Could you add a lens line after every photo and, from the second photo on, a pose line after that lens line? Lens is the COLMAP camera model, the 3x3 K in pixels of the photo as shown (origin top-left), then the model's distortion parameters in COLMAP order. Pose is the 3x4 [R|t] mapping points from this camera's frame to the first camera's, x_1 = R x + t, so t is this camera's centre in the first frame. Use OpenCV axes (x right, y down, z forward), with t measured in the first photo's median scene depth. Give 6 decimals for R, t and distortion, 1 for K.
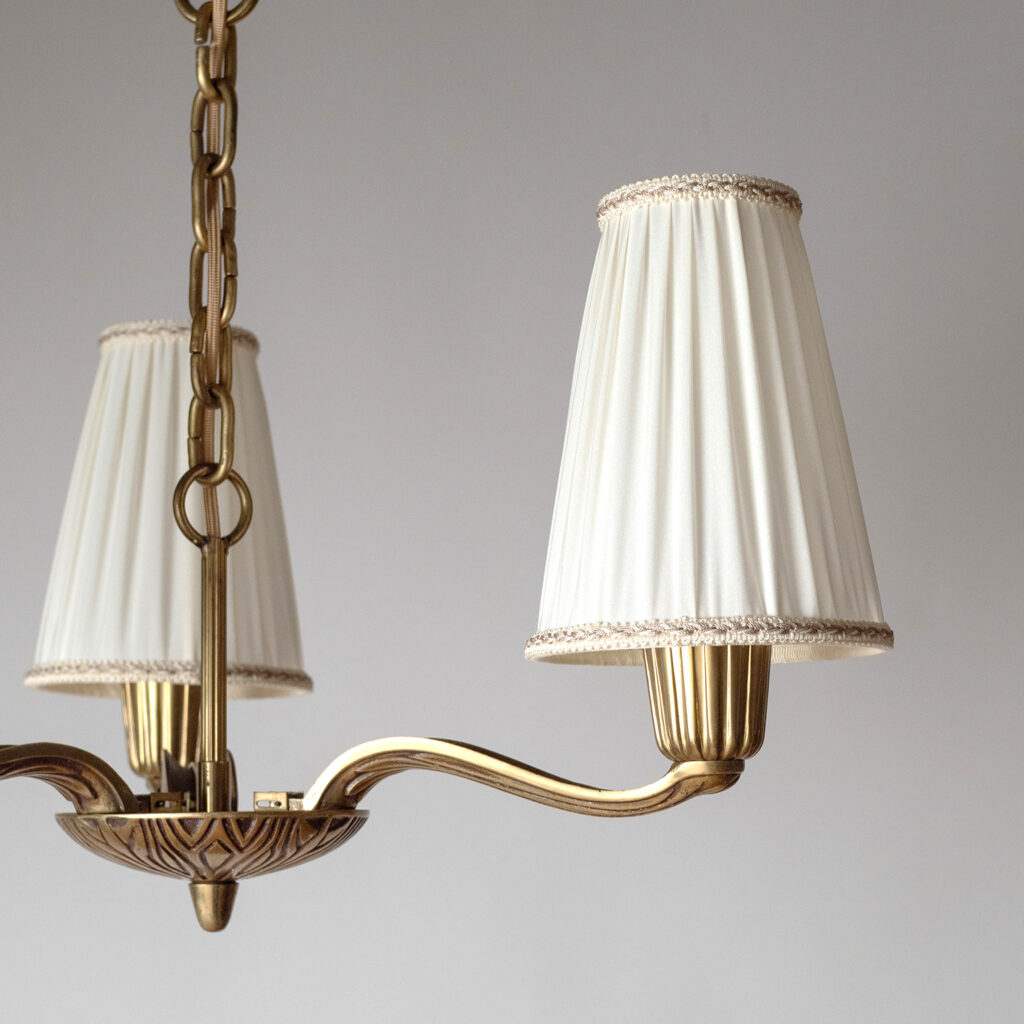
lens RADIAL K [[2003.6, 0, 512.0], [0, 2003.6, 512.0], [0, 0, 1]] dist [-0.038578, -0.037169]
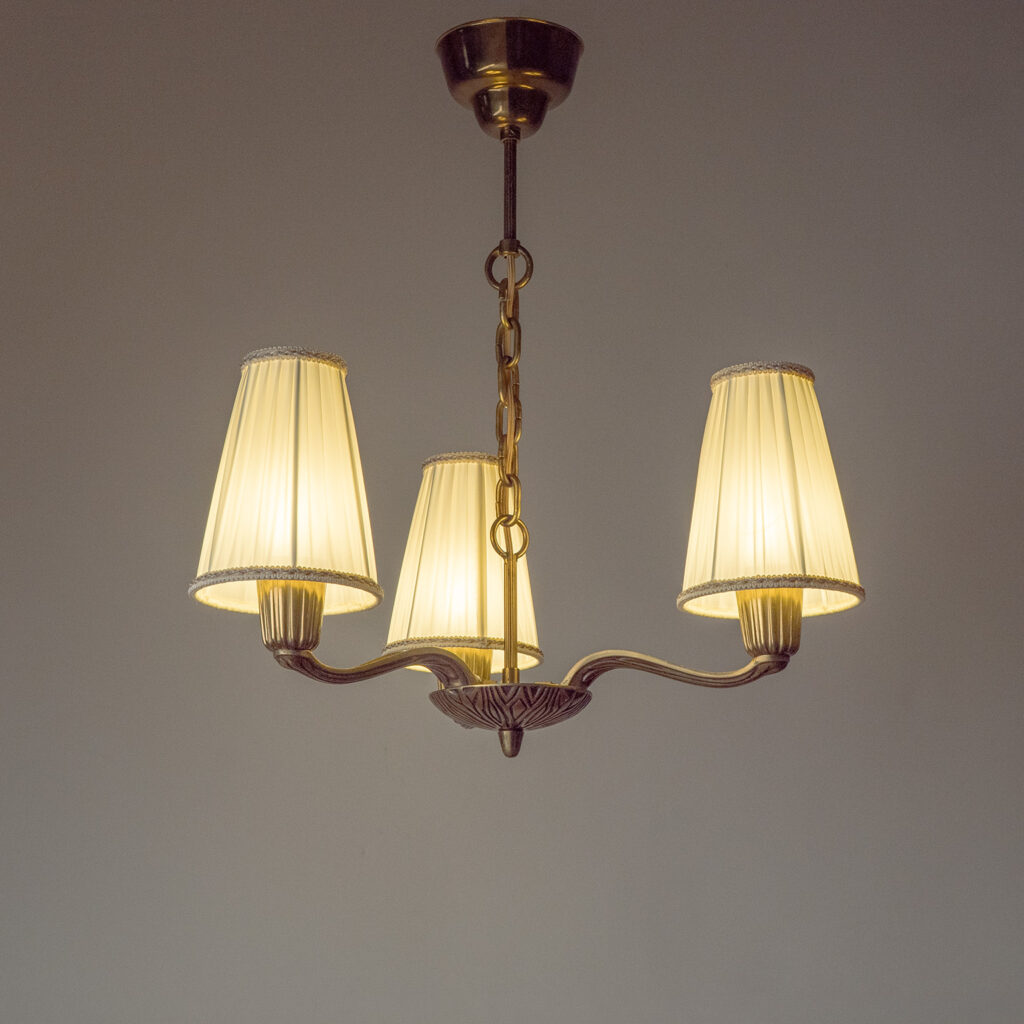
lens RADIAL K [[1660.3, 0, 512.0], [0, 1660.3, 512.0], [0, 0, 1]] dist [-0.006571, -0.027404]
pose [[0.998599, -0.003430, -0.052809, -0.066241], [-0.001978, 0.994781, -0.102016, 0.143062], [0.052884, 0.101978, 0.993380, -0.616462]]
